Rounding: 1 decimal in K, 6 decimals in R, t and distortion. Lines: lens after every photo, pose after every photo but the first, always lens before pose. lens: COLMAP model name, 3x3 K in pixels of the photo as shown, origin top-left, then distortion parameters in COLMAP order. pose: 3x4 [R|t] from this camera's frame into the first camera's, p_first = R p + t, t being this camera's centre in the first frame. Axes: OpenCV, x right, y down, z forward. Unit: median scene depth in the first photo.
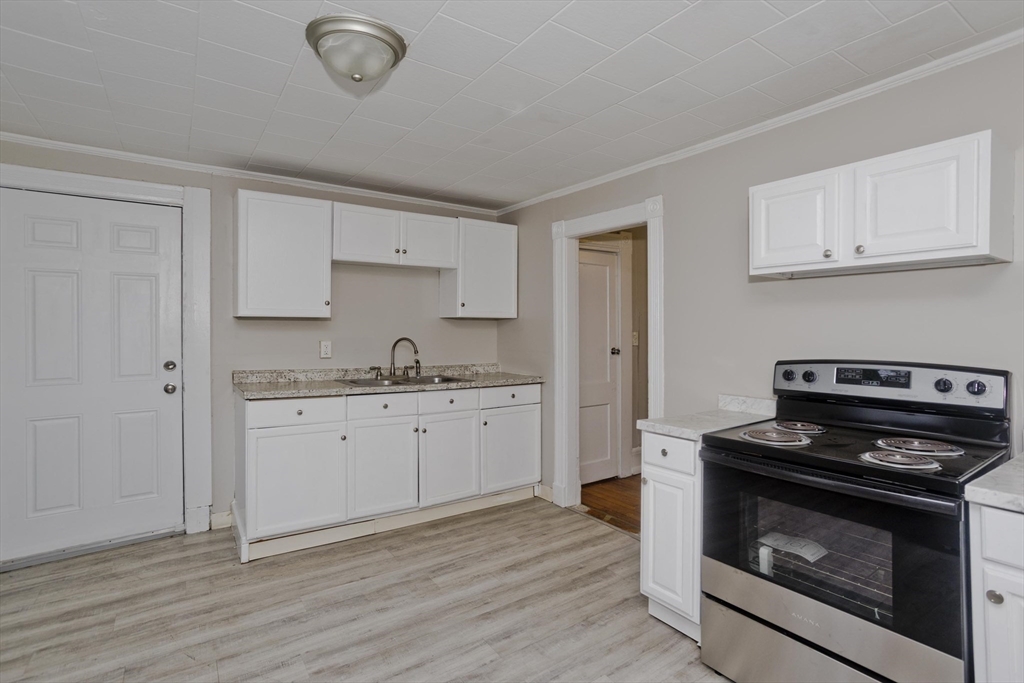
lens RADIAL K [[499.2, 0, 518.1], [0, 499.2, 322.9], [0, 0, 1]] dist [-0.019803, 0.001731]
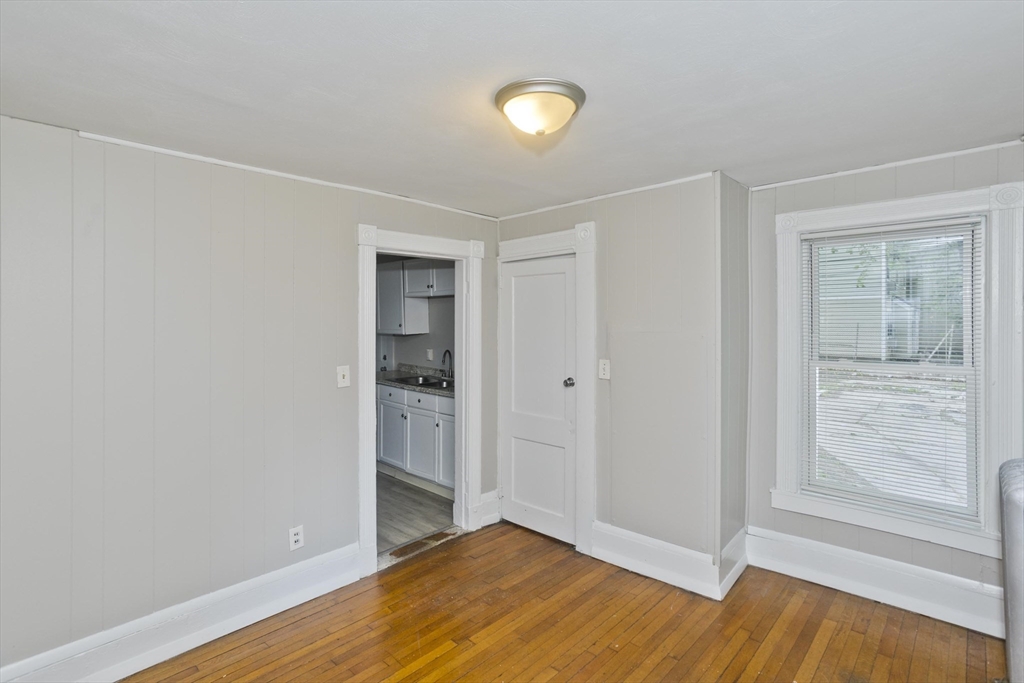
lens RADIAL K [[499.2, 0, 518.1], [0, 499.2, 322.9], [0, 0, 1]] dist [-0.019803, 0.001731]
pose [[0.219510, -0.000121, -0.975610, 1.803446], [0.002812, 0.999996, 0.000509, -0.068008], [0.975606, -0.002855, 0.219509, 1.455490]]
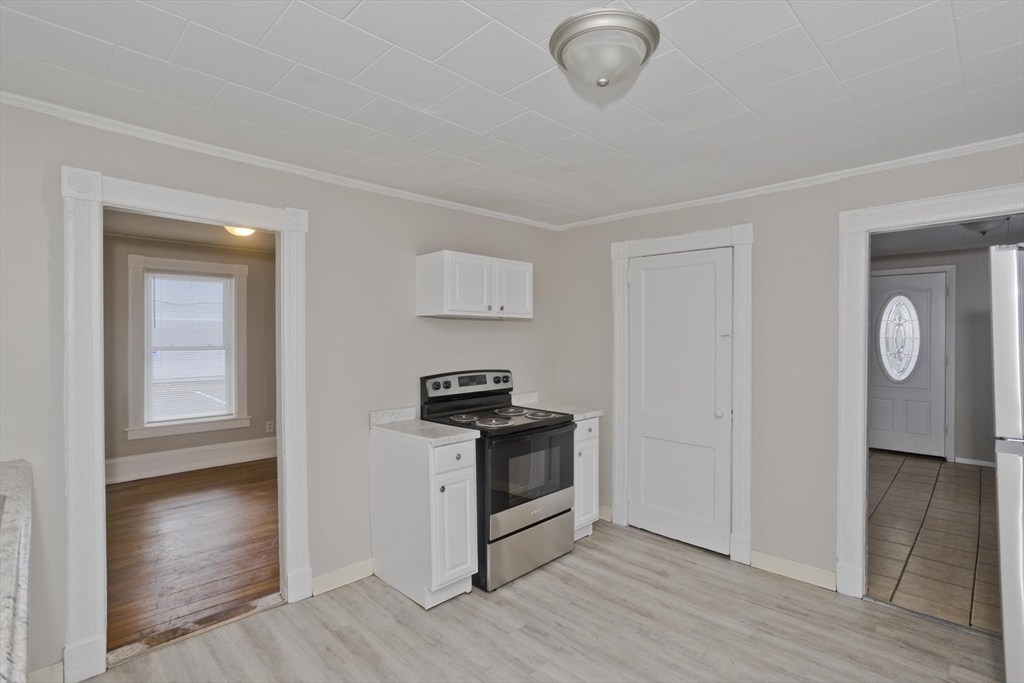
lens RADIAL K [[499.8, 0, 516.5], [0, 499.8, 339.3], [0, 0, 1]] dist [-0.017085, 0.000576]
pose [[-0.176835, -0.000398, 0.984240, -0.896918], [-0.006381, 0.999979, -0.000742, -0.028241], [-0.984220, -0.006412, -0.176834, 1.017928]]
